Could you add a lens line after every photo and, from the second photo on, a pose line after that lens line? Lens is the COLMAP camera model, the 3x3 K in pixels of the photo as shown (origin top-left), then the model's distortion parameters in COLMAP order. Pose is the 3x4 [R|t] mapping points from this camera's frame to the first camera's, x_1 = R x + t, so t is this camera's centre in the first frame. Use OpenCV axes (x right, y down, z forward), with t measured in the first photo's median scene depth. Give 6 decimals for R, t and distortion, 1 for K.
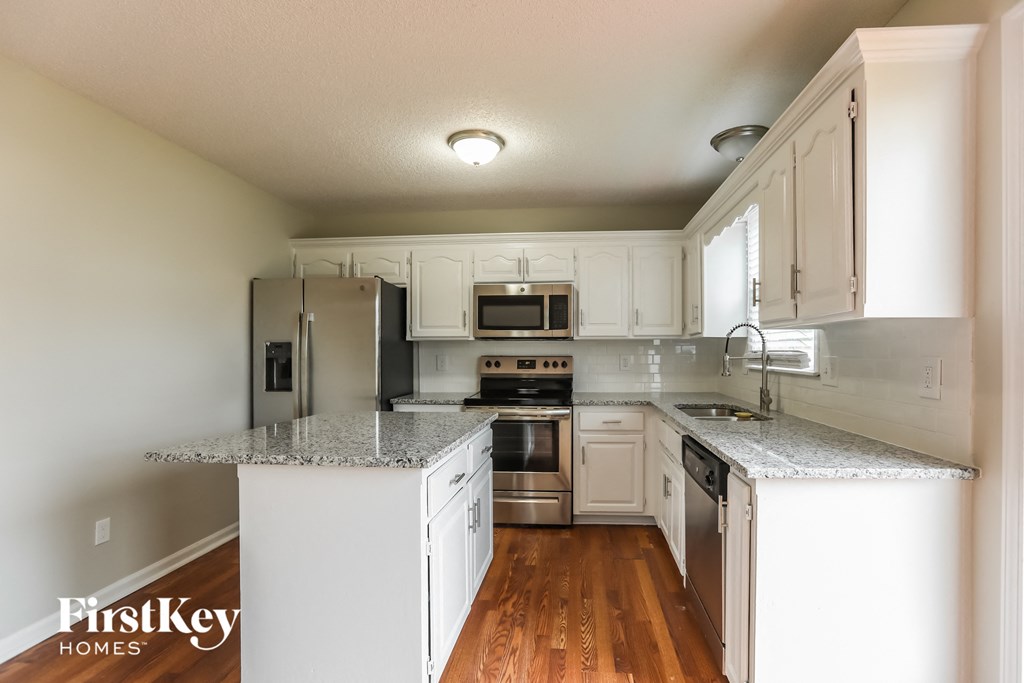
lens RADIAL K [[481.4, 0, 531.0], [0, 481.4, 359.6], [0, 0, 1]] dist [-0.016032, 0.000921]
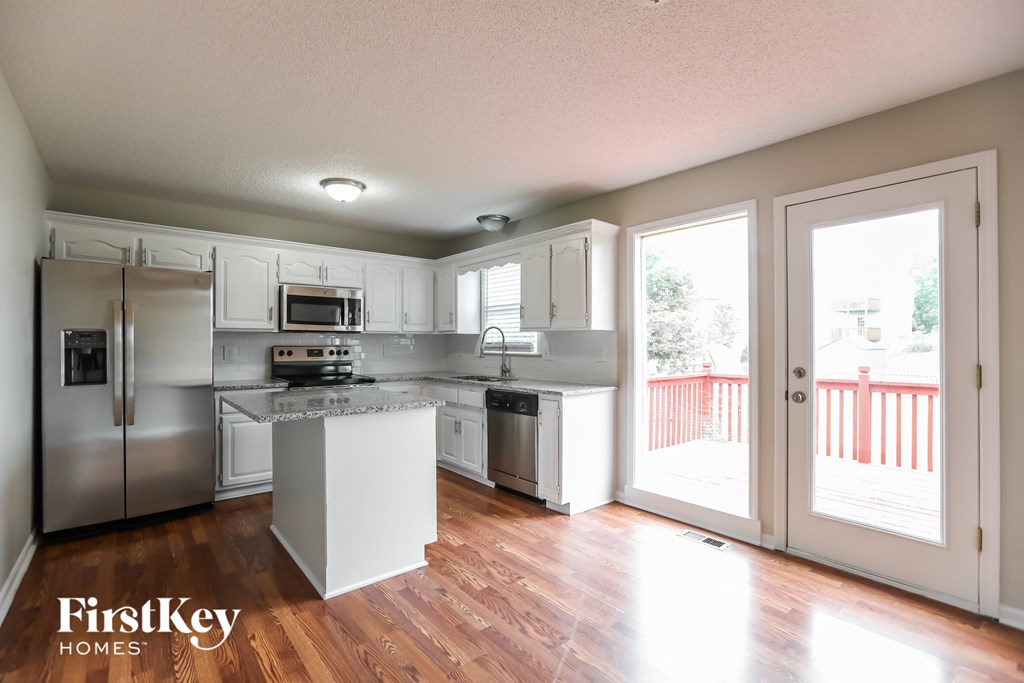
lens RADIAL K [[481.4, 0, 510.2], [0, 481.4, 342.7], [0, 0, 1]] dist [-0.016032, 0.000921]
pose [[0.711216, 0.003872, 0.702963, -0.571935], [0.007375, 0.999889, -0.012970, 0.003815], [-0.702935, 0.014409, 0.711108, -0.212695]]
